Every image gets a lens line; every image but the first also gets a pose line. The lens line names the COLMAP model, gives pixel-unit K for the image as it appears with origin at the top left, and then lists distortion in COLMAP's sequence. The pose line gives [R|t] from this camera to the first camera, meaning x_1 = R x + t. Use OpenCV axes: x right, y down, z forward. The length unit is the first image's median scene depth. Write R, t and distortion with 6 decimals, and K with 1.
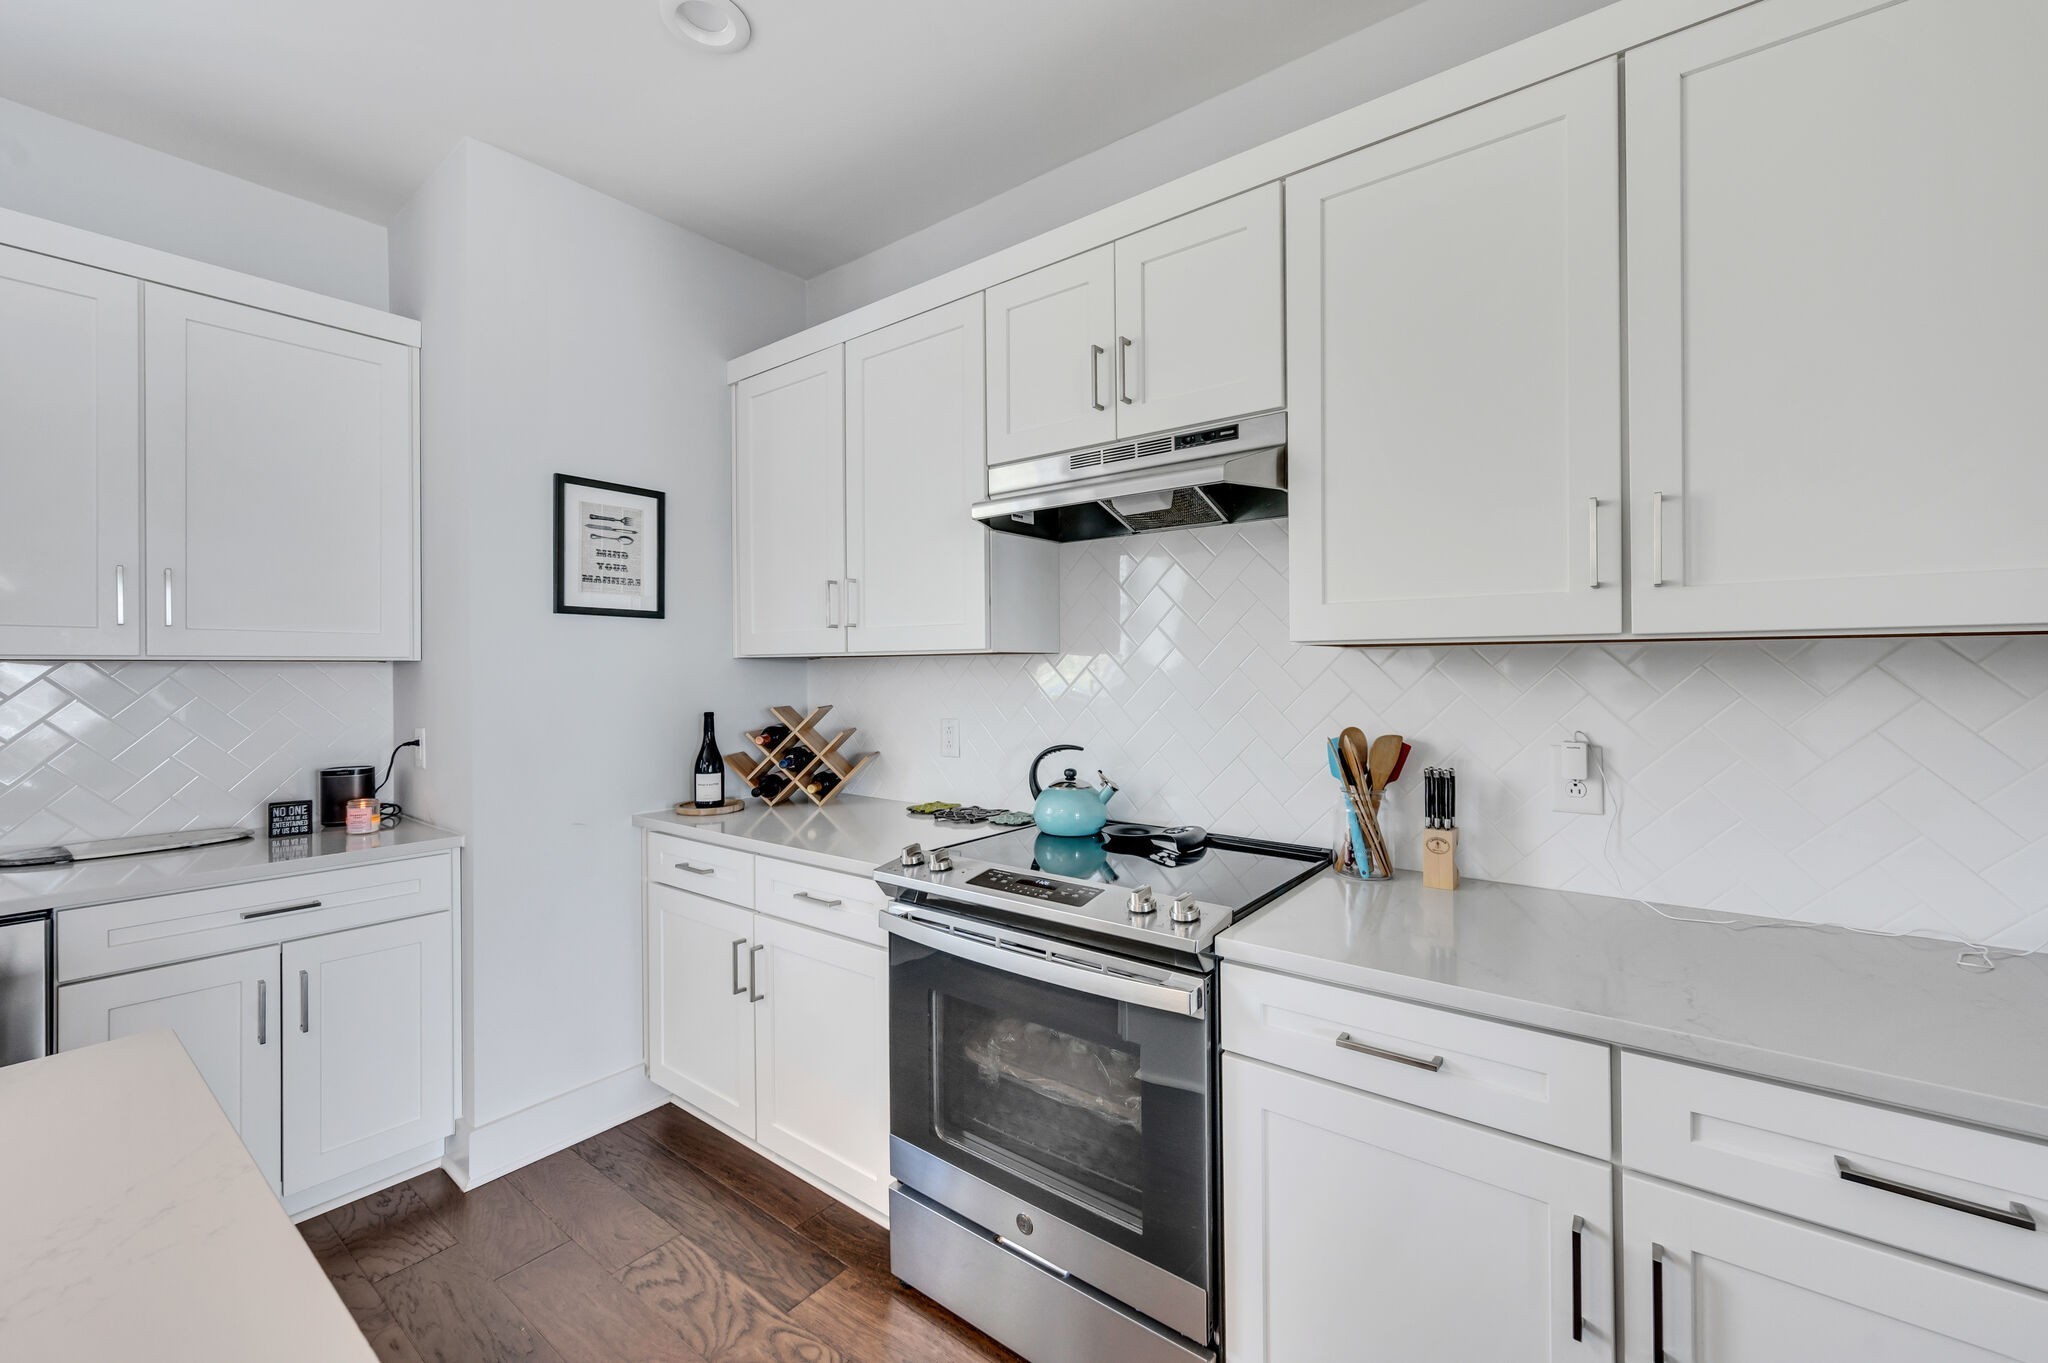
lens RADIAL K [[838.3, 0, 1025.4], [0, 838.3, 669.2], [0, 0, 1]] dist [0.008219, -0.000212]
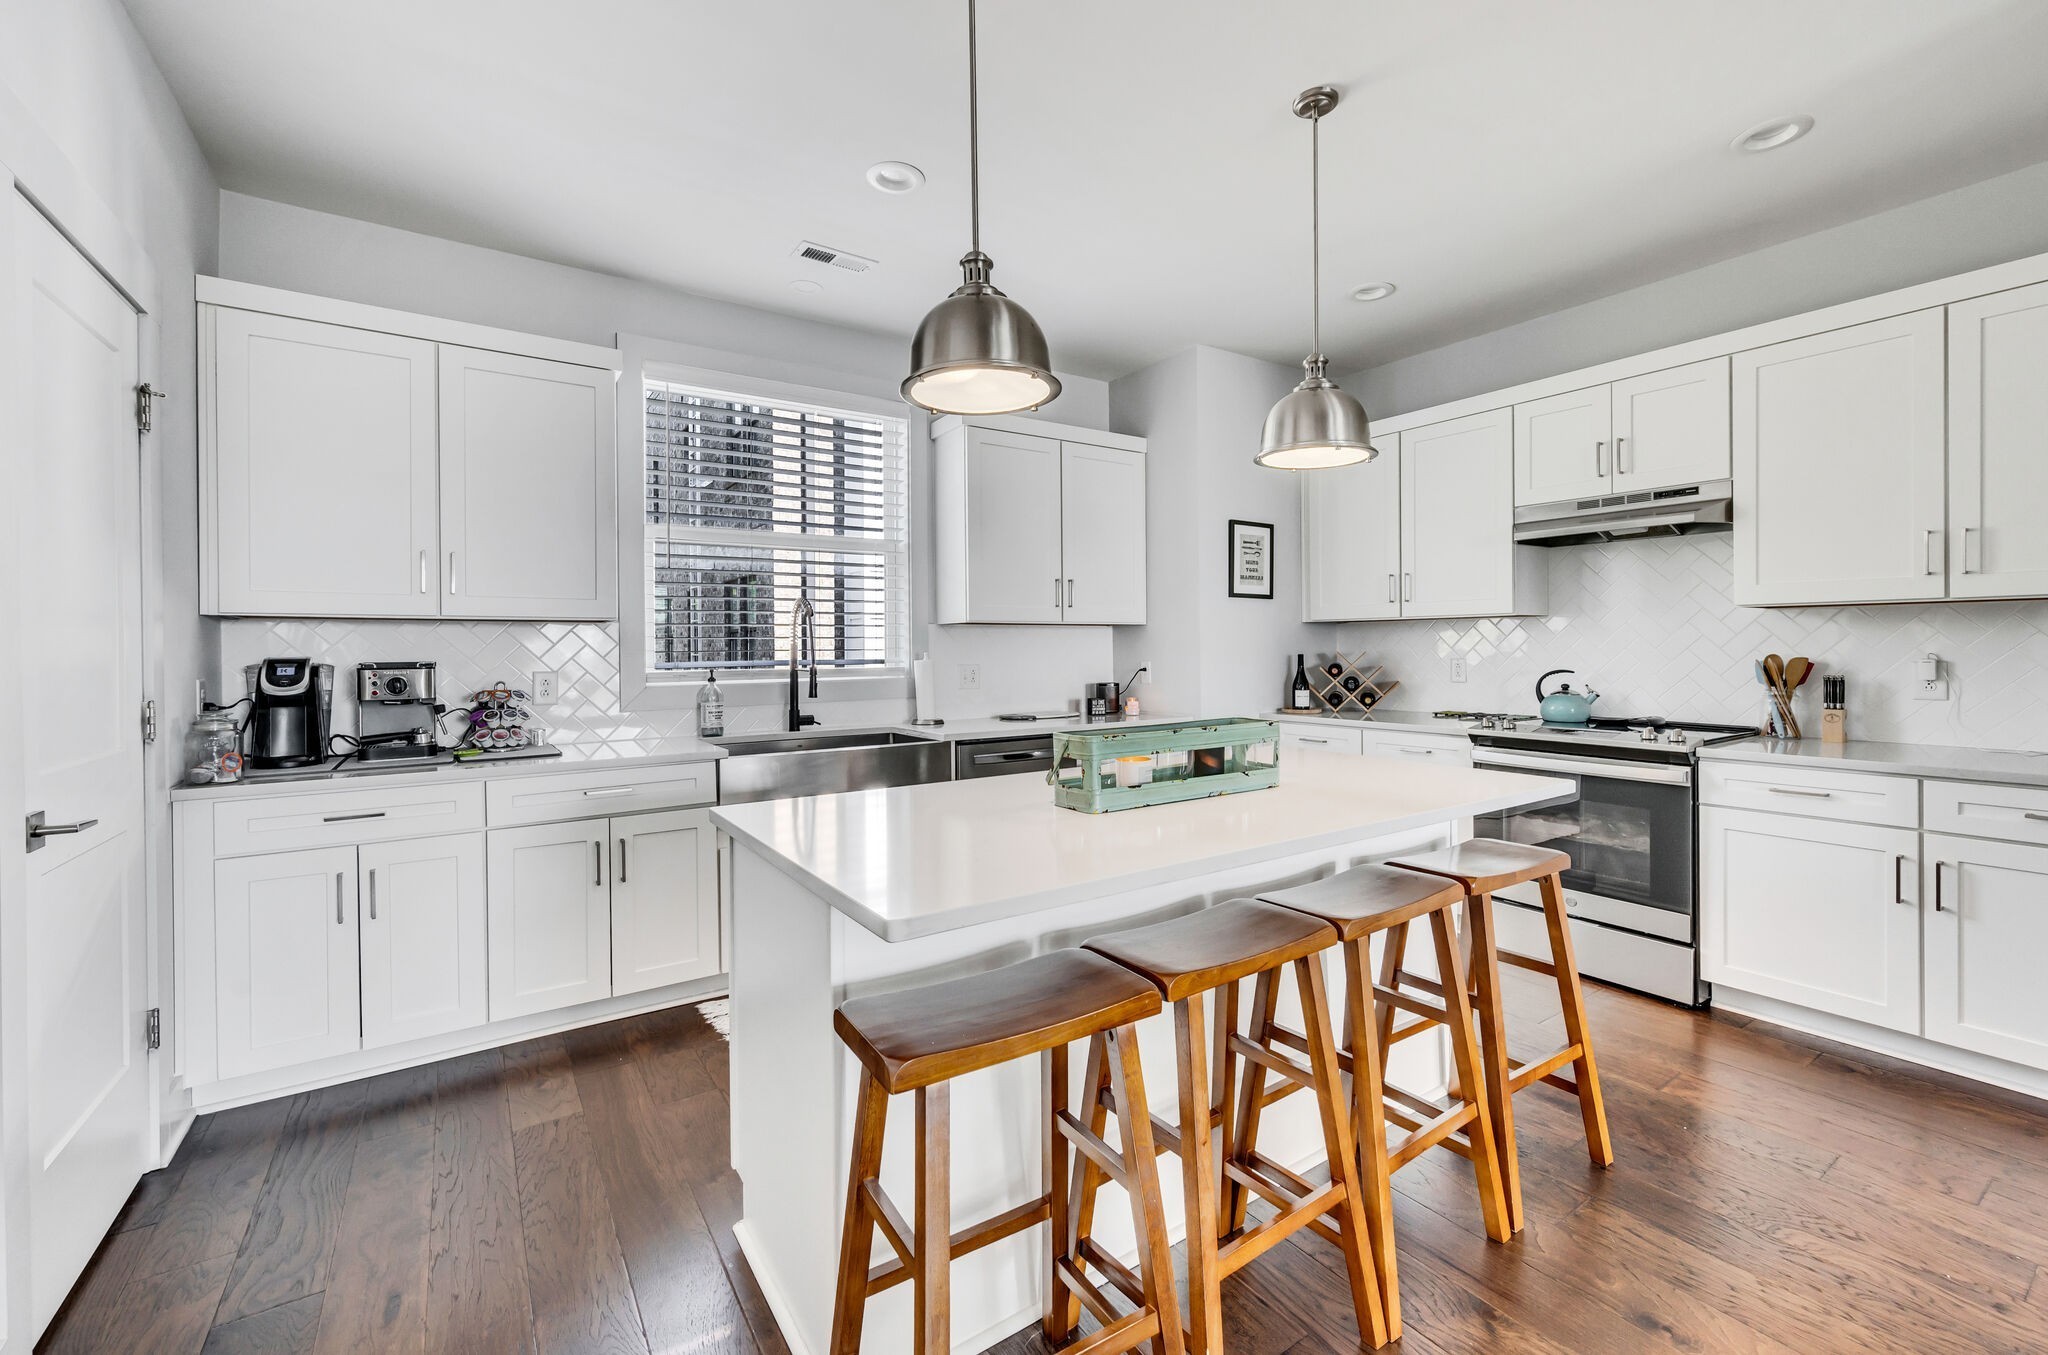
lens RADIAL K [[854.1, 0, 1036.9], [0, 854.1, 653.8], [0, 0, 1]] dist [0.001732, 0.000267]
pose [[0.951768, 0.001322, -0.306816, -0.412851], [0.001790, 0.999950, 0.009860, 0.037943], [0.306814, -0.009934, 0.951718, -0.919517]]
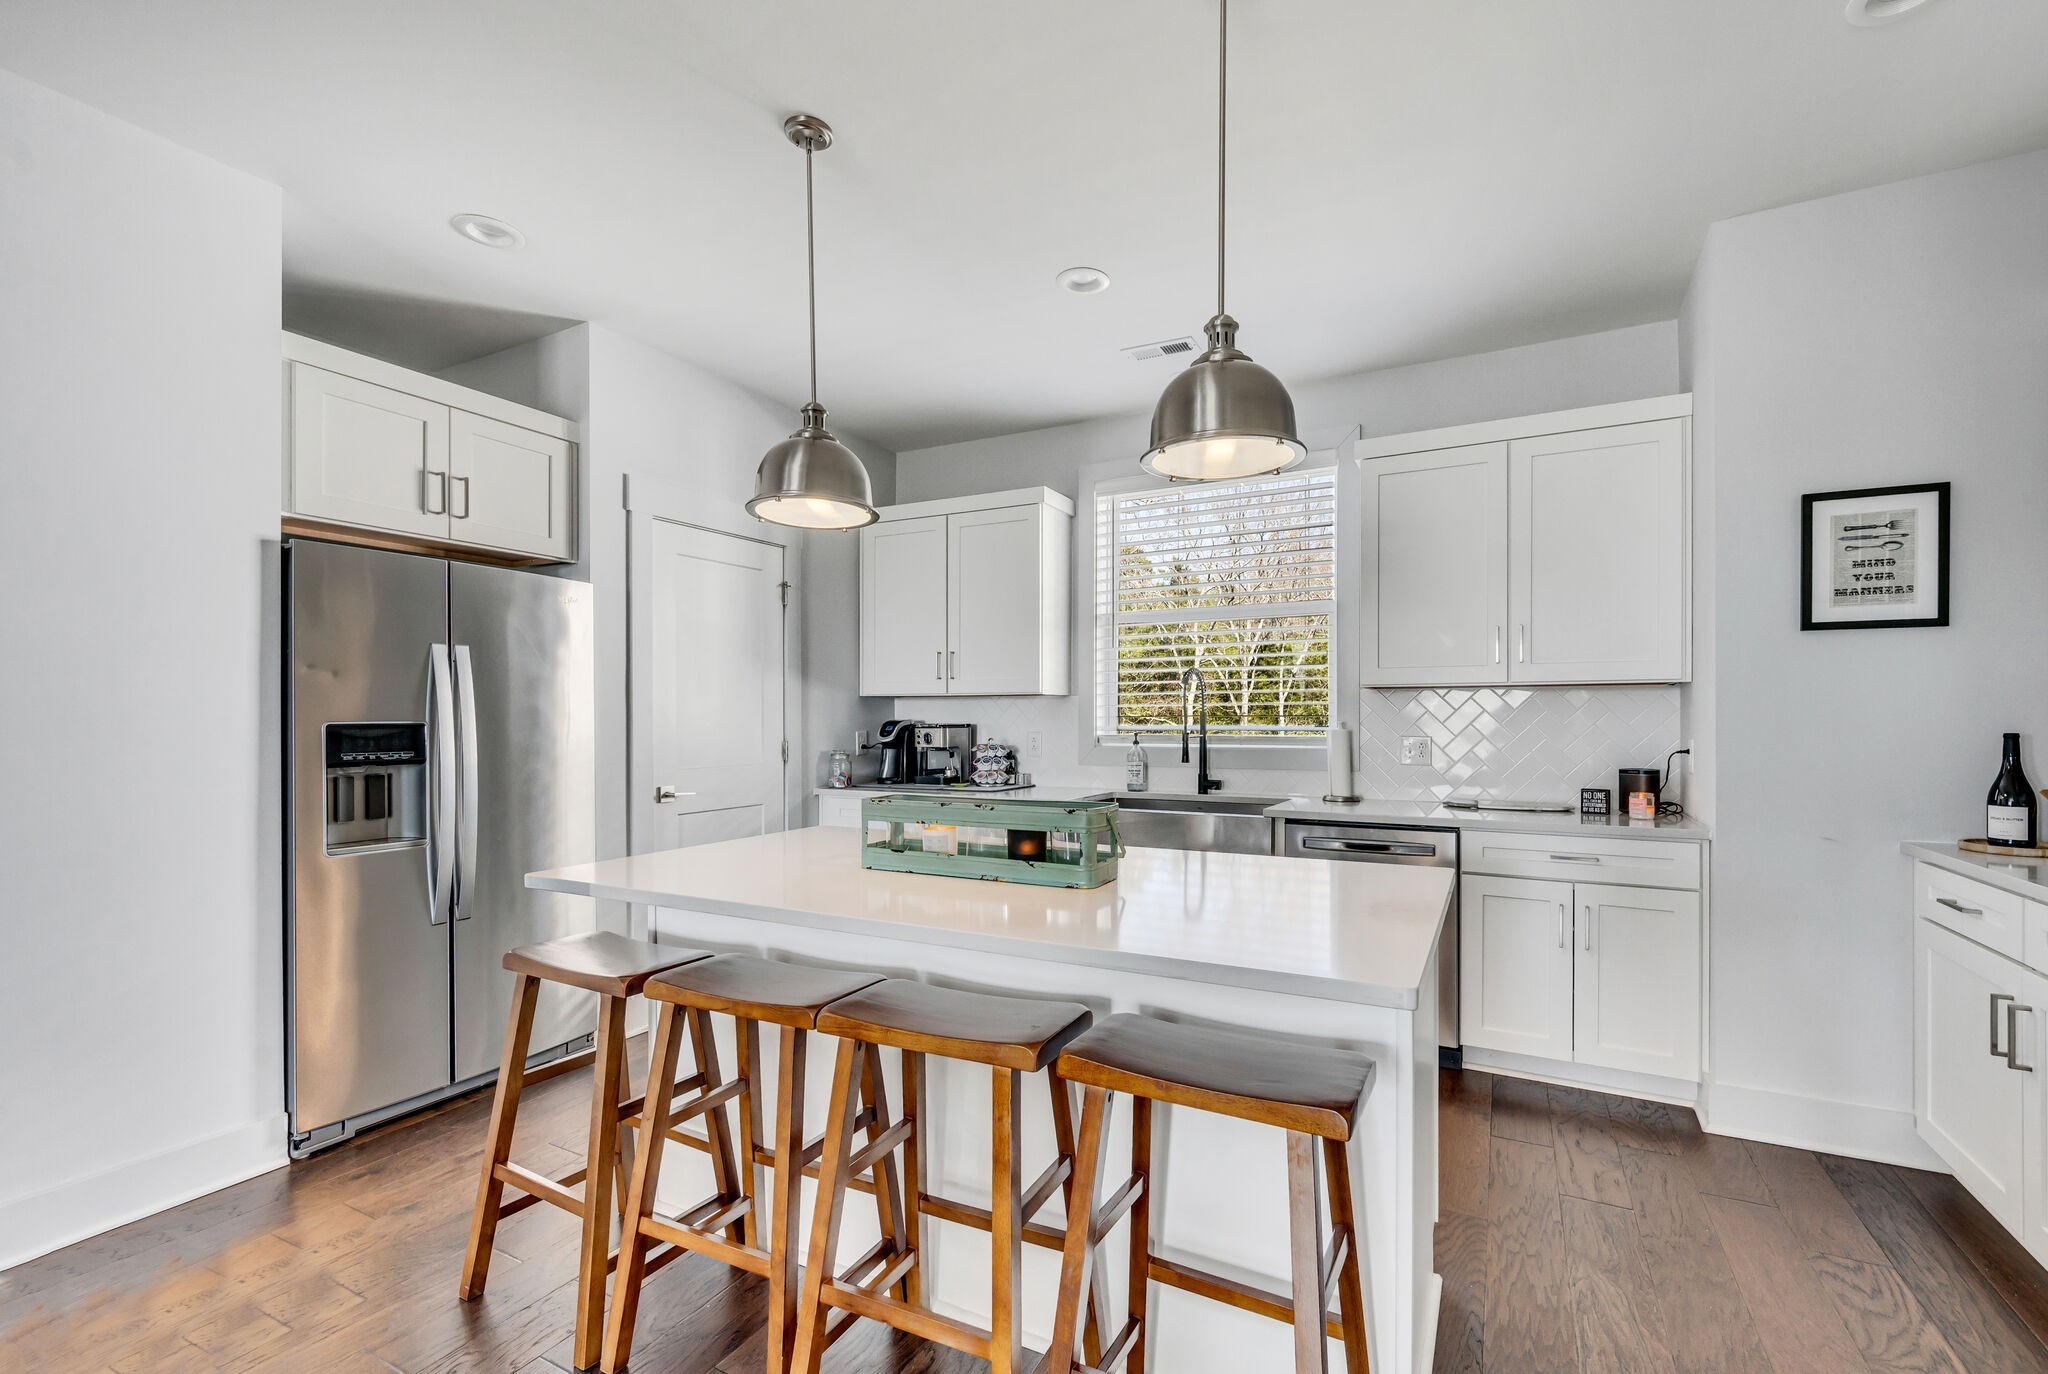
lens RADIAL K [[851.0, 0, 1072.1], [0, 851.0, 722.4], [0, 0, 1]] dist [-0.001929, -0.000224]
pose [[0.199281, 0.012540, -0.979862, 0.303223], [0.001330, 0.999914, 0.013067, 0.032971], [0.979942, -0.003907, 0.199247, -0.091712]]
